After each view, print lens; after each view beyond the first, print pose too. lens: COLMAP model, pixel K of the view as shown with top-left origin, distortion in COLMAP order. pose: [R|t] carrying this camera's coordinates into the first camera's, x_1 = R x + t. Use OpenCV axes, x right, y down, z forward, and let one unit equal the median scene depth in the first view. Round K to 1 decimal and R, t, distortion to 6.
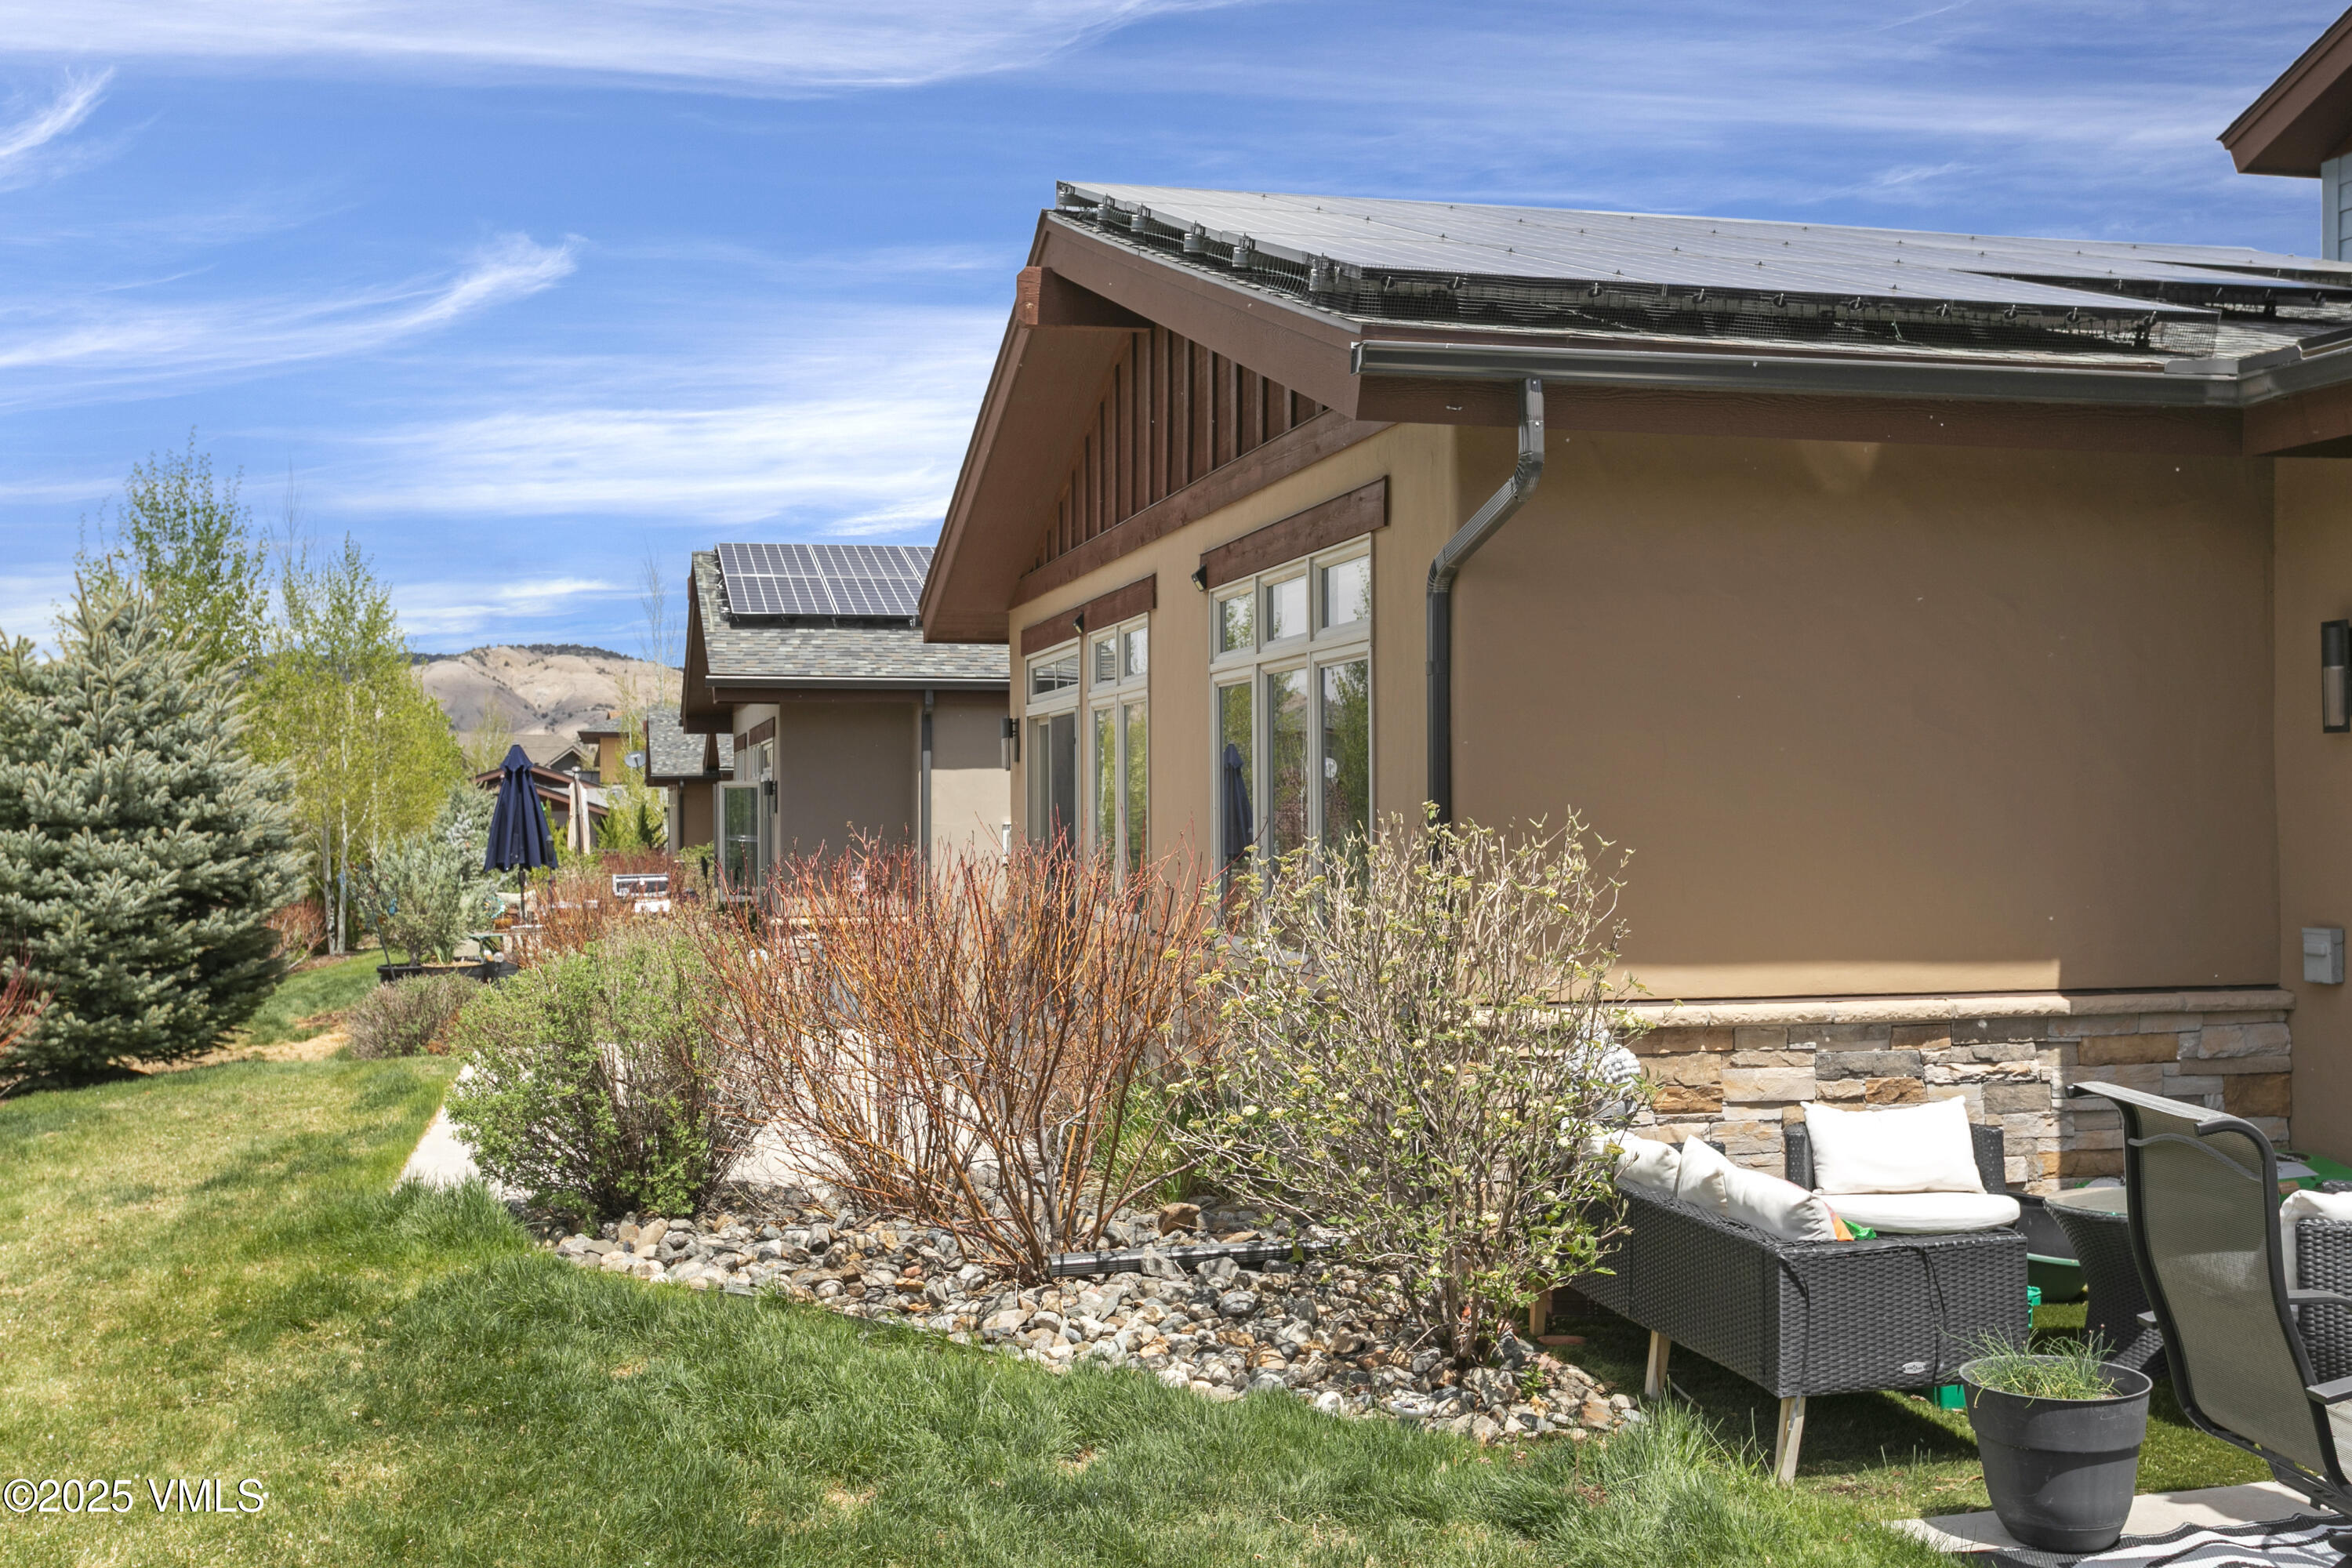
lens RADIAL K [[2229.7, 0, 1174.5], [0, 2229.7, 784.4], [0, 0, 1]] dist [-0.001937, 0.000000]
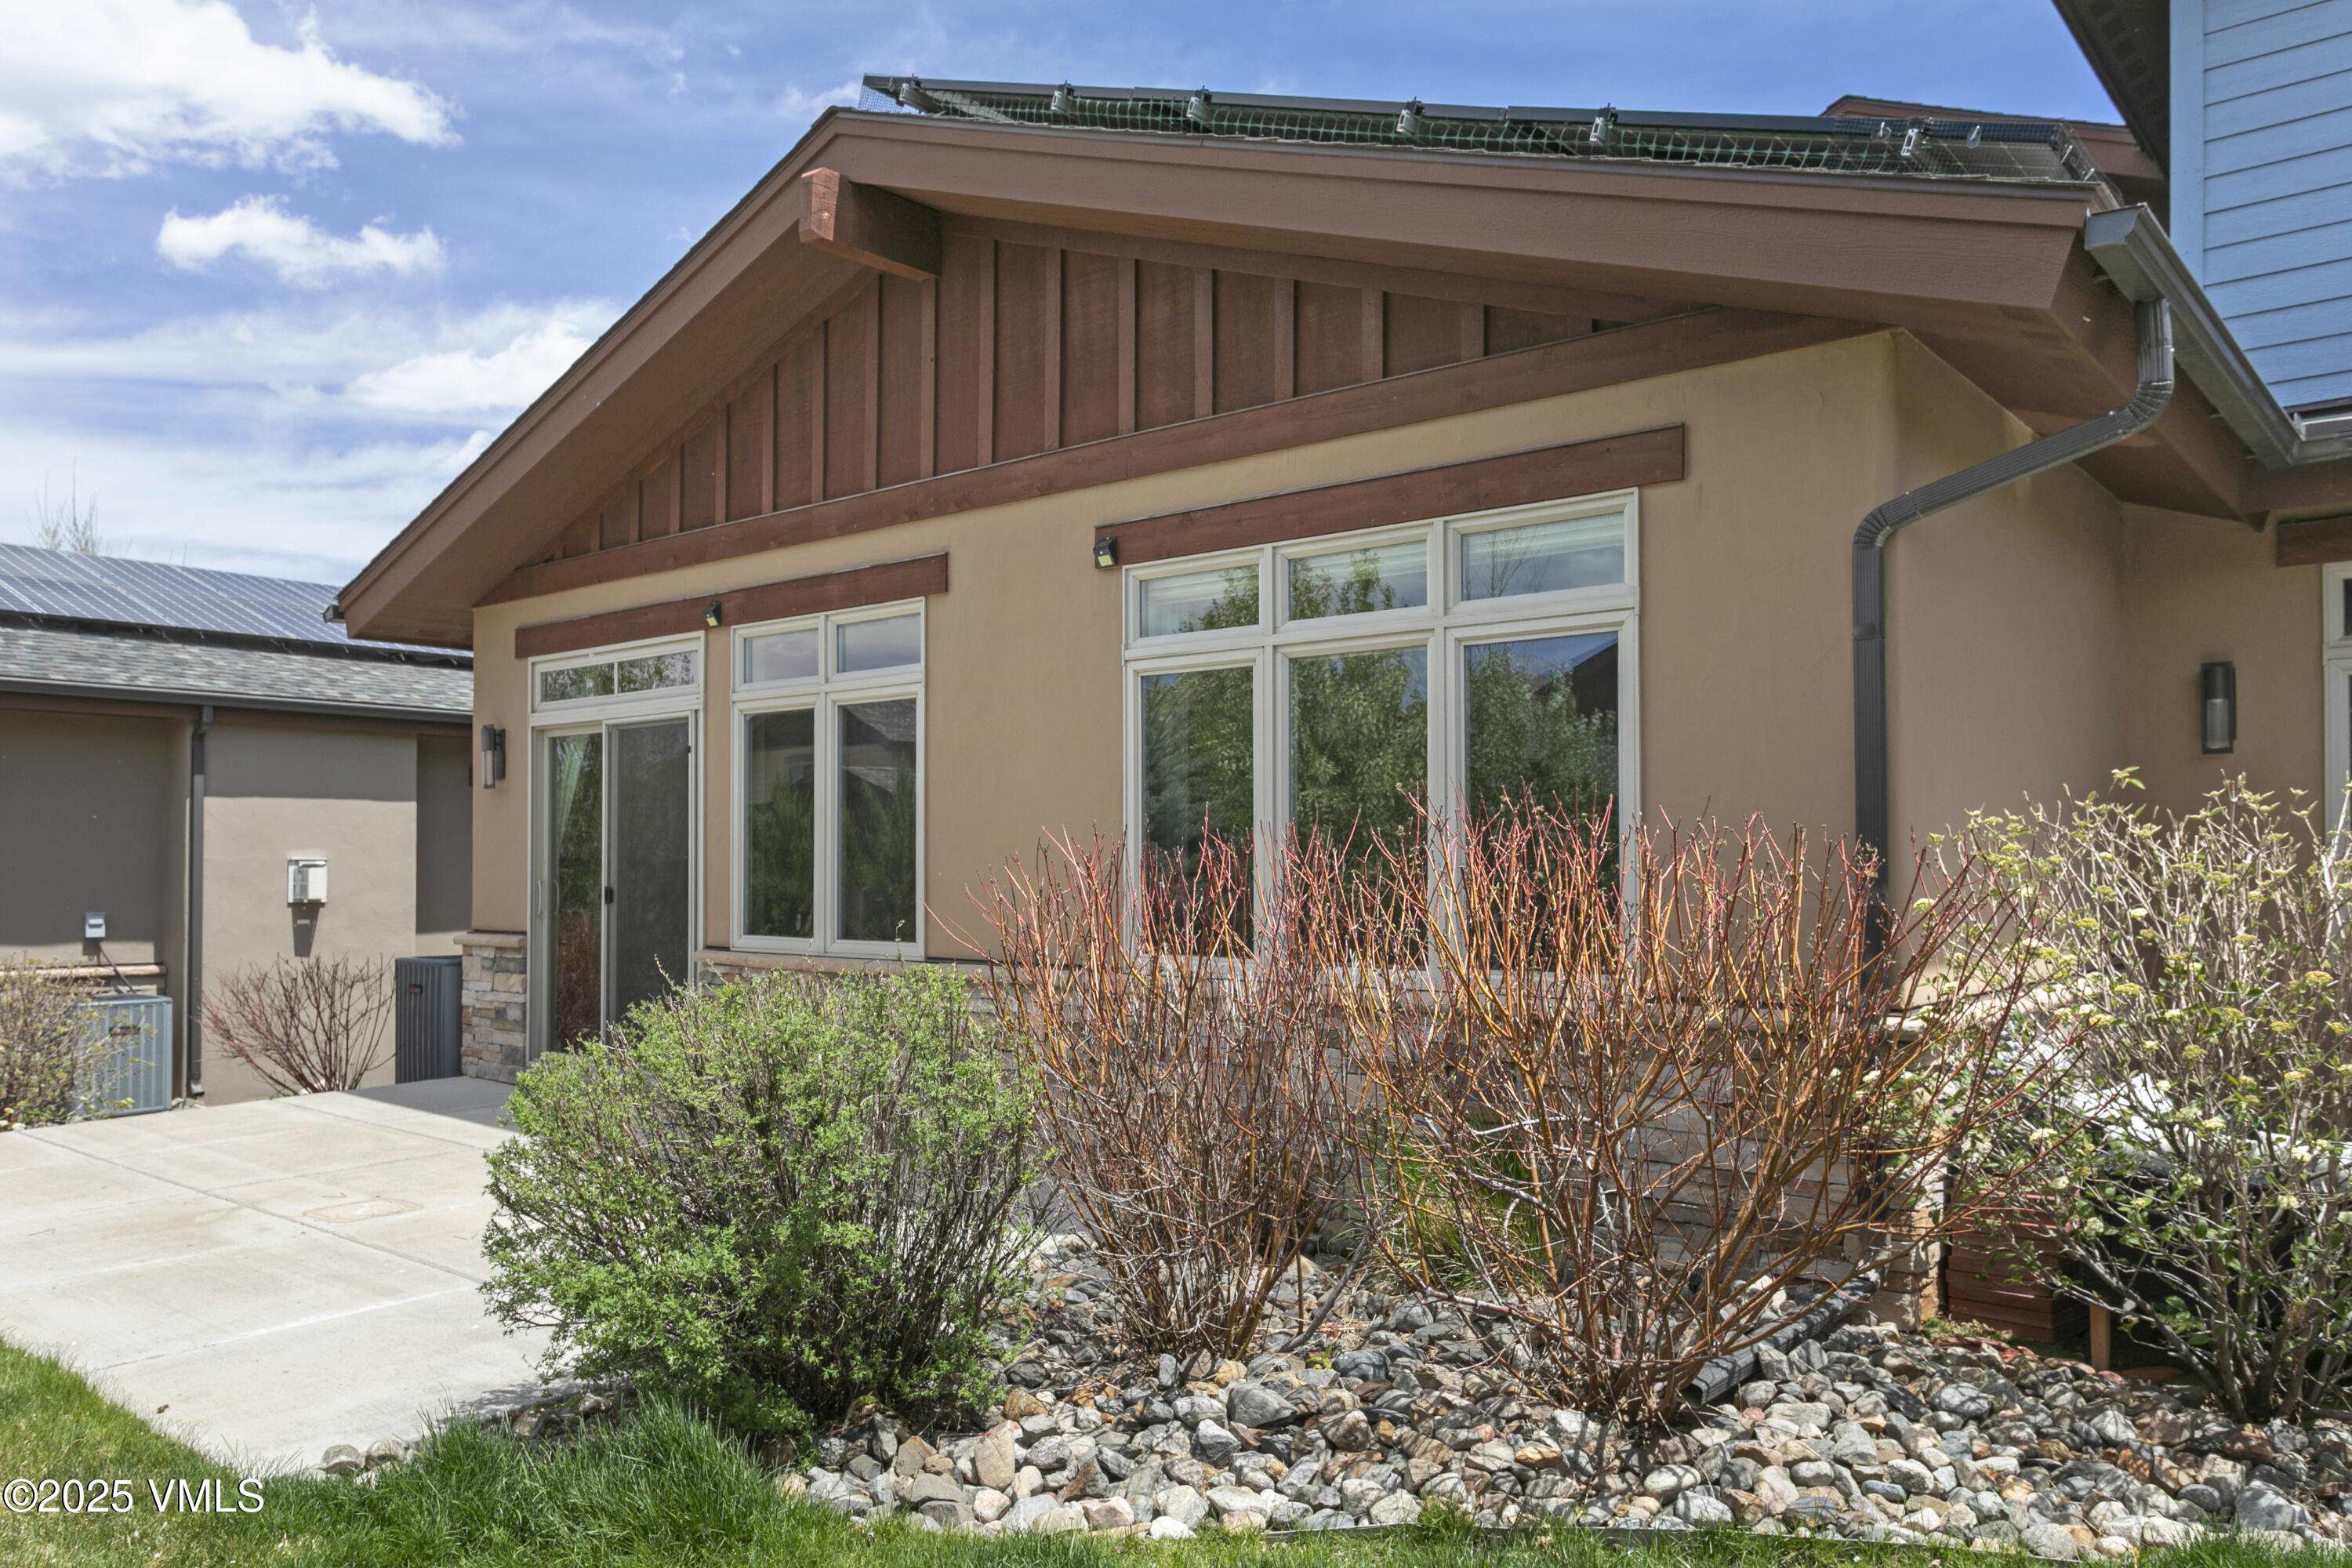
lens RADIAL K [[1628.2, 0, 1176.4], [0, 1628.2, 794.1], [0, 0, 1]] dist [0.004793, 0.001323]
pose [[0.802113, 0.024479, 0.596671, -0.271932], [-0.004734, 0.999389, -0.034638, 0.019003], [-0.597154, 0.024959, 0.801738, 0.377032]]
